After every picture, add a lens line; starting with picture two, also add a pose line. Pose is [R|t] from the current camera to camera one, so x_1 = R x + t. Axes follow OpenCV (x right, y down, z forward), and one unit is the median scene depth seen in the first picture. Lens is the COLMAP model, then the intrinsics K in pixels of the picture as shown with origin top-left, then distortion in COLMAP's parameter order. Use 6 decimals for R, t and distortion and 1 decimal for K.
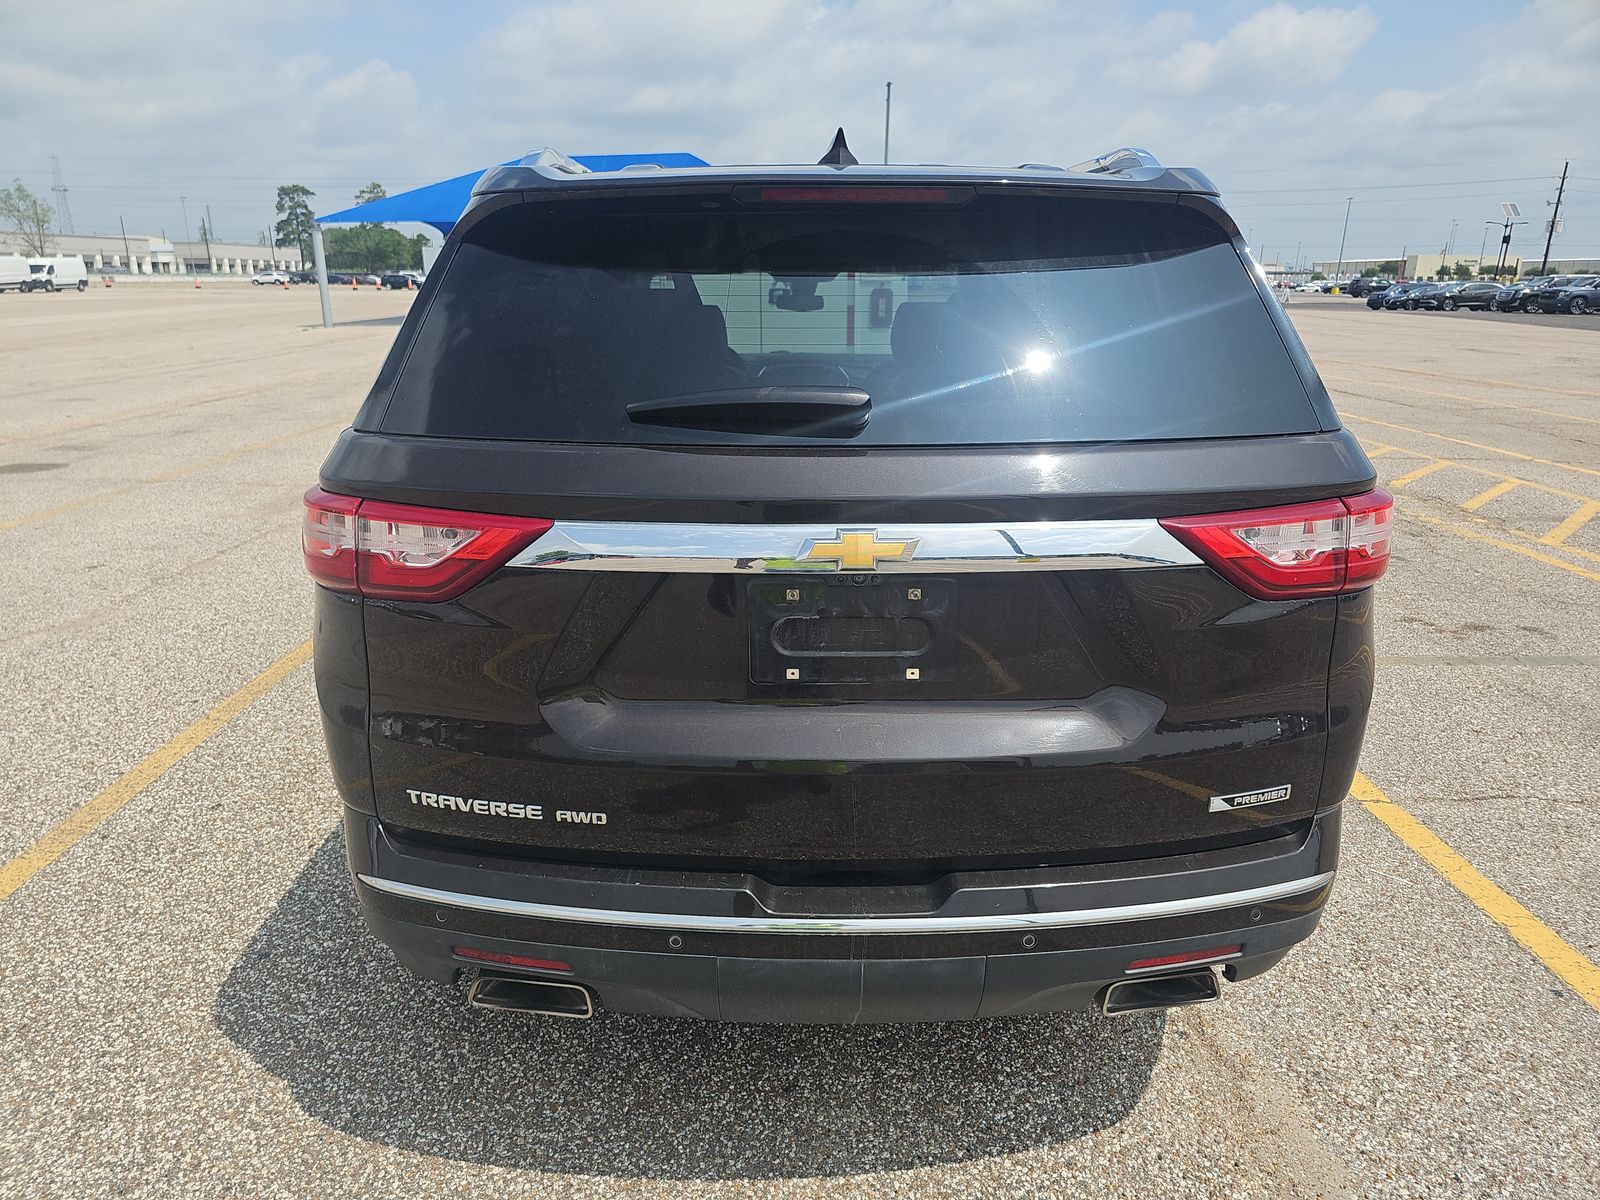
lens RADIAL K [[1082.3, 0, 800.0], [0, 1082.3, 600.0], [0, 0, 1]] dist [0.000715, -0.002982]
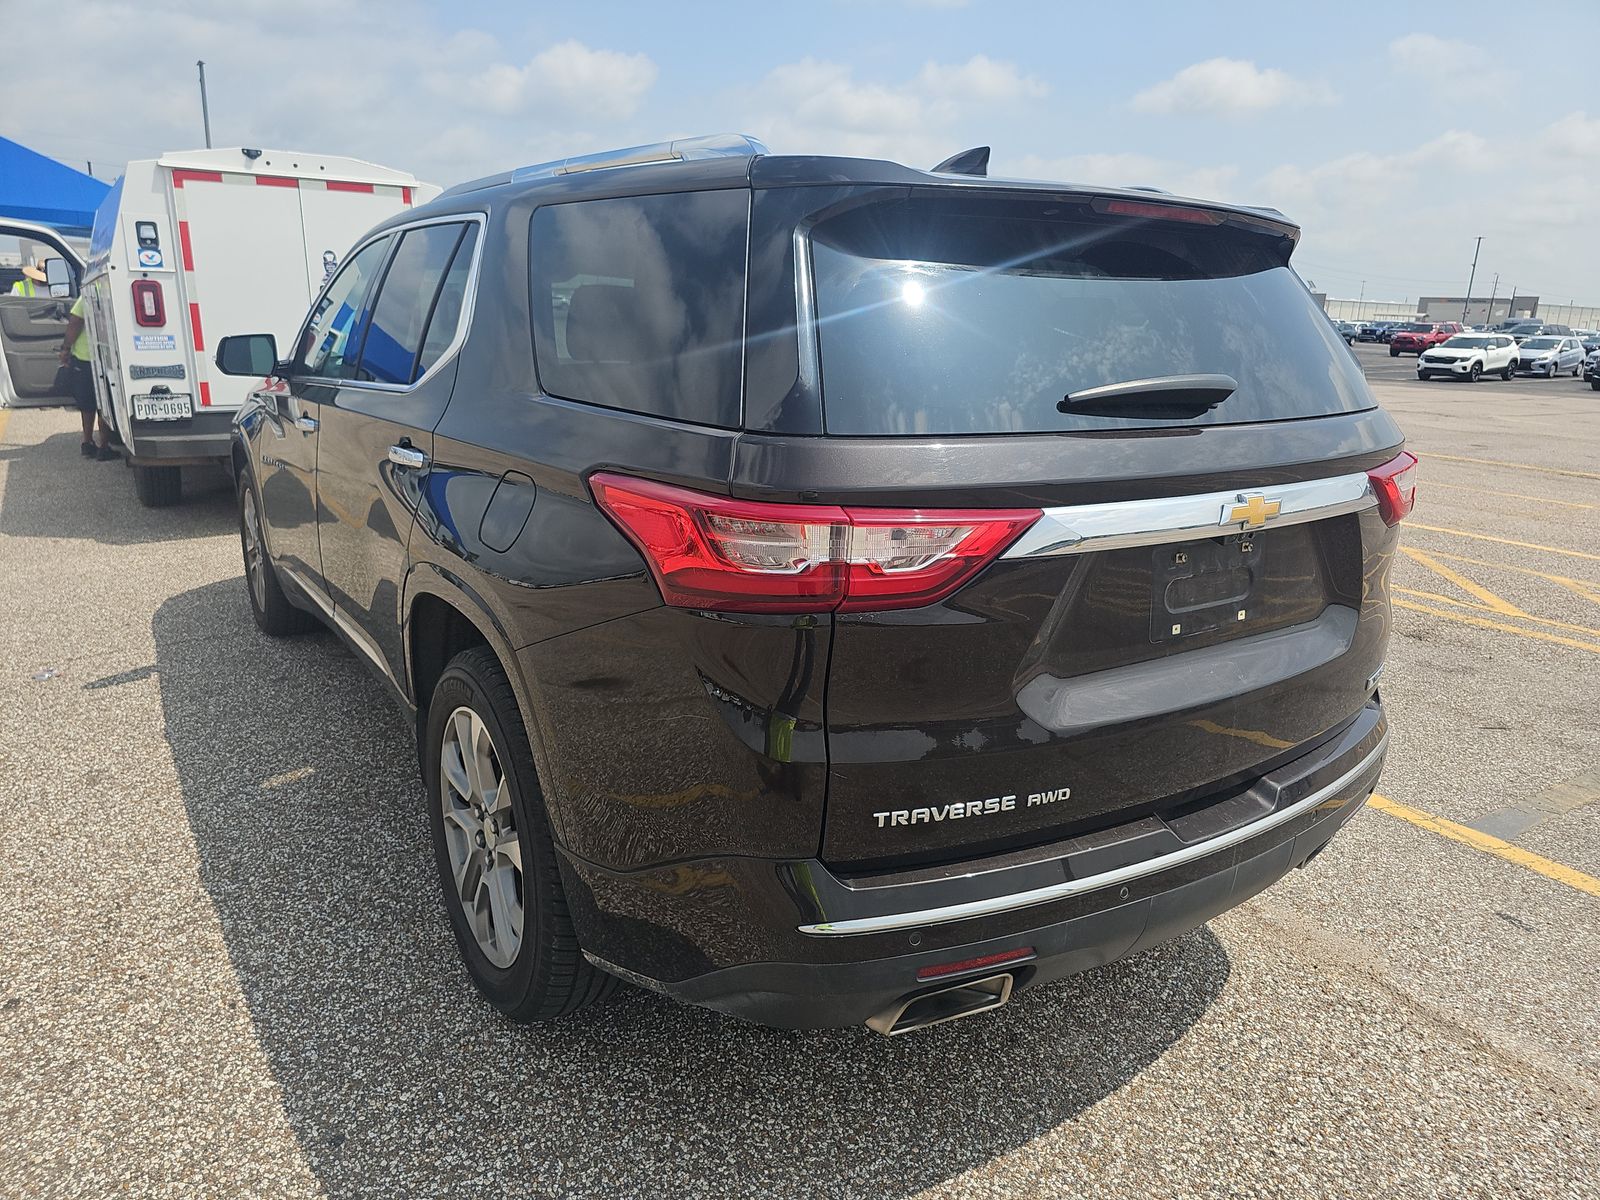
lens RADIAL K [[1055.5, 0, 798.7], [0, 1055.5, 574.5], [0, 0, 1]] dist [0.023722, -0.000177]
pose [[0.844218, -0.110482, 0.524489, -0.898085], [0.123427, 0.992300, 0.010358, -0.047472], [-0.521595, 0.055991, 0.851354, 0.257309]]
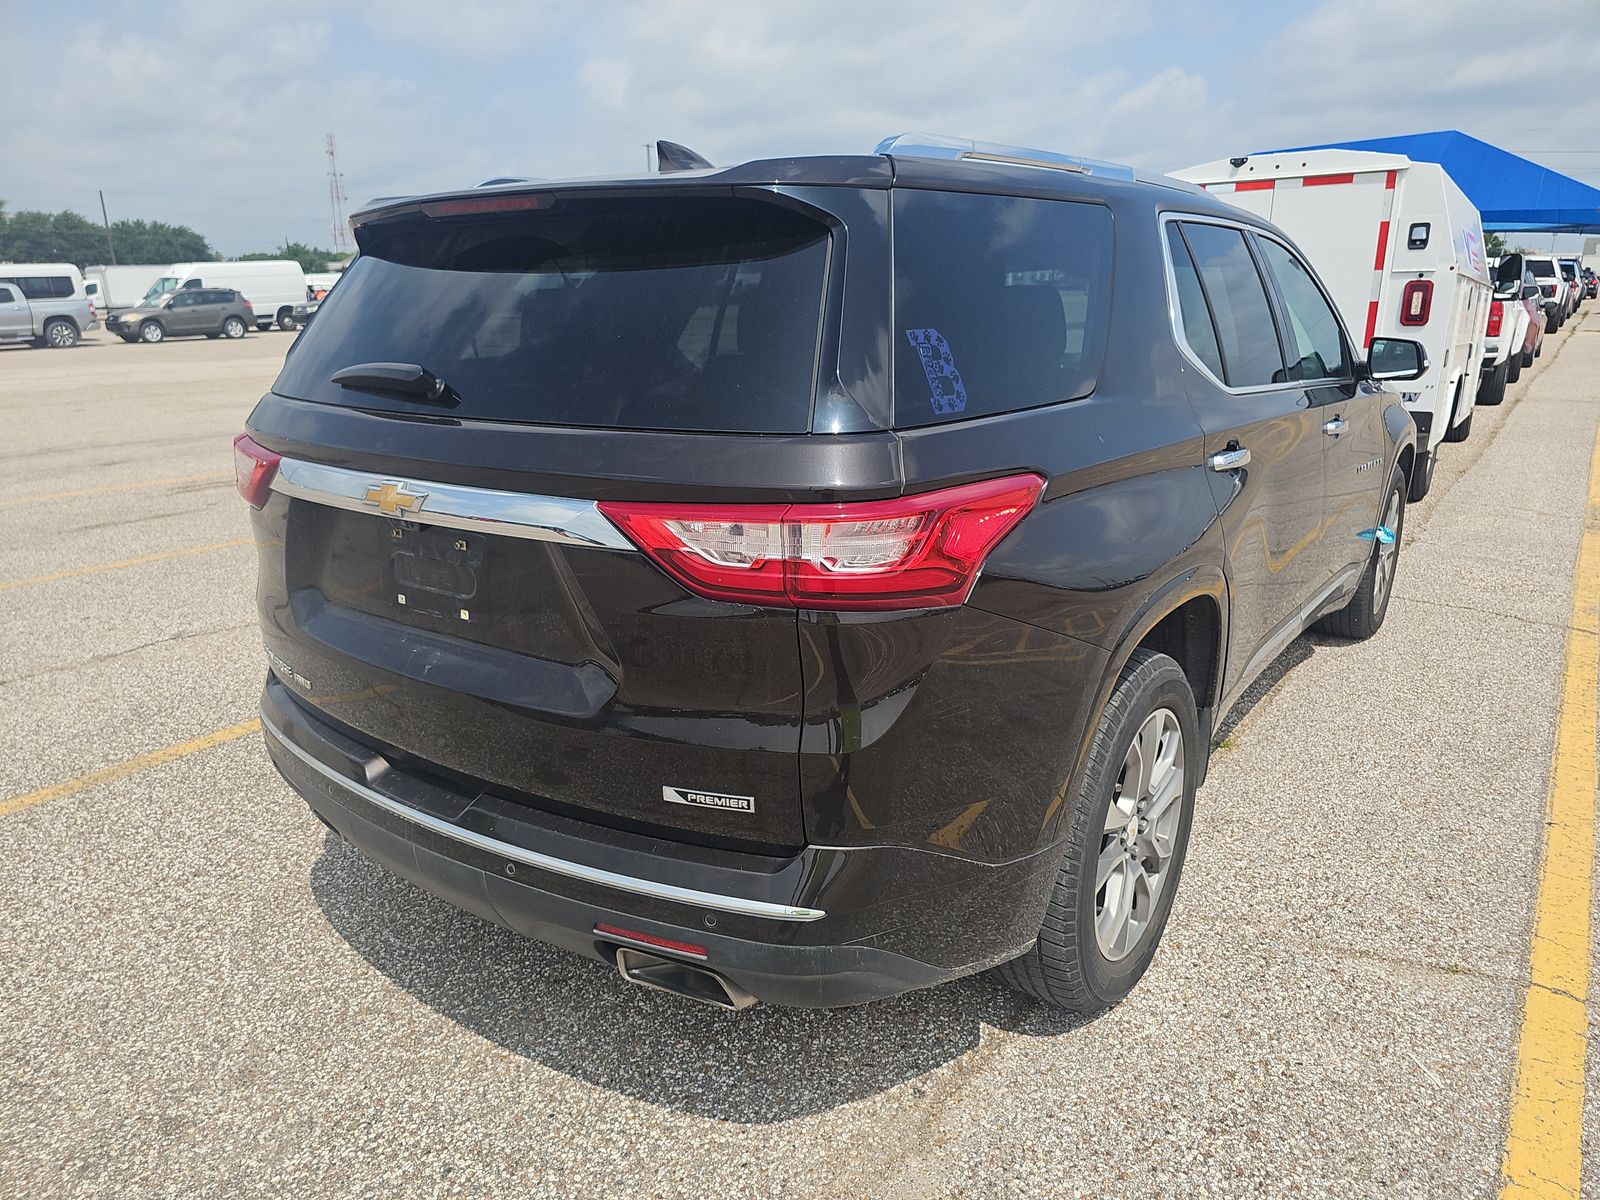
lens RADIAL K [[1082.3, 0, 800.0], [0, 1082.3, 600.0], [0, 0, 1]] dist [0.000715, -0.002982]
pose [[0.804913, 0.145001, -0.575404, 1.058357], [-0.147182, 0.988169, 0.043130, -0.052912], [0.574850, 0.049973, 0.816732, 0.239763]]
